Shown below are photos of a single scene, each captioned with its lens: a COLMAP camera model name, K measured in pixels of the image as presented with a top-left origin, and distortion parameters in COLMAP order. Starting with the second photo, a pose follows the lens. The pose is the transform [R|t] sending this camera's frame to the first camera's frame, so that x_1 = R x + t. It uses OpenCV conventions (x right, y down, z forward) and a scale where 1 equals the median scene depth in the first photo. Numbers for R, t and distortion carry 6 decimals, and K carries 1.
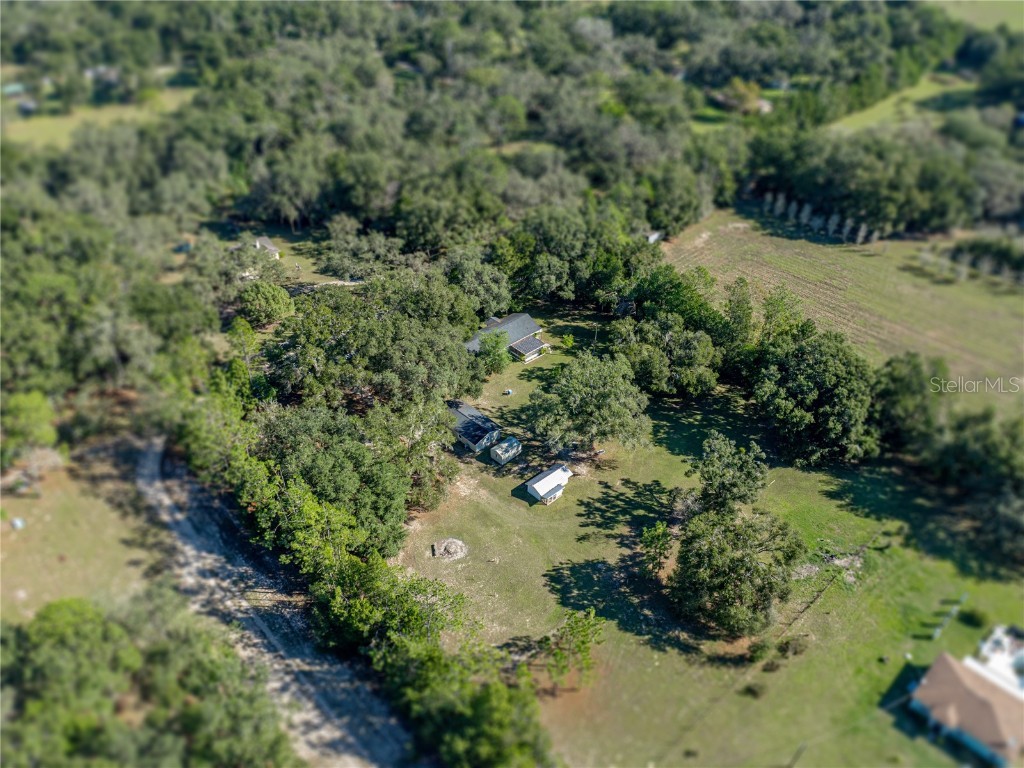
lens RADIAL K [[785.8, 0, 512.9], [0, 785.8, 376.2], [0, 0, 1]] dist [-0.042104, 0.004982]
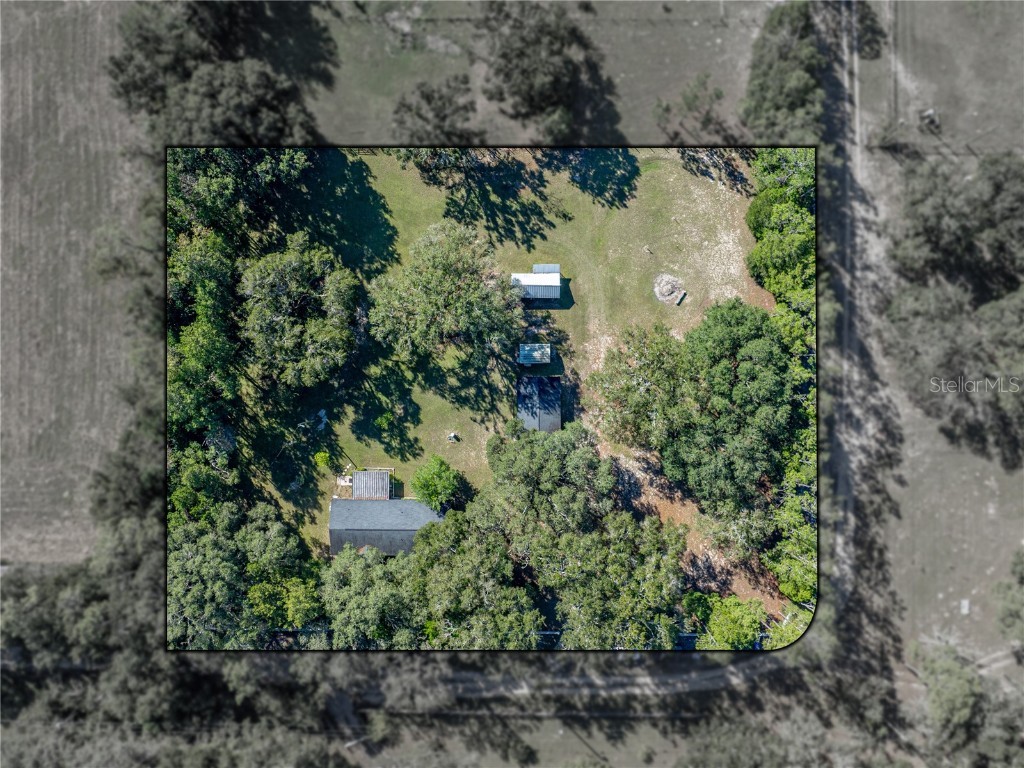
lens RADIAL K [[785.8, 0, 512.9], [0, 785.8, 376.2], [0, 0, 1]] dist [-0.042104, 0.004982]
pose [[-0.725426, -0.688289, -0.003944, -0.003244], [0.408212, -0.434836, 0.802671, -0.698227], [-0.554184, 0.580668, 0.596409, 0.532640]]
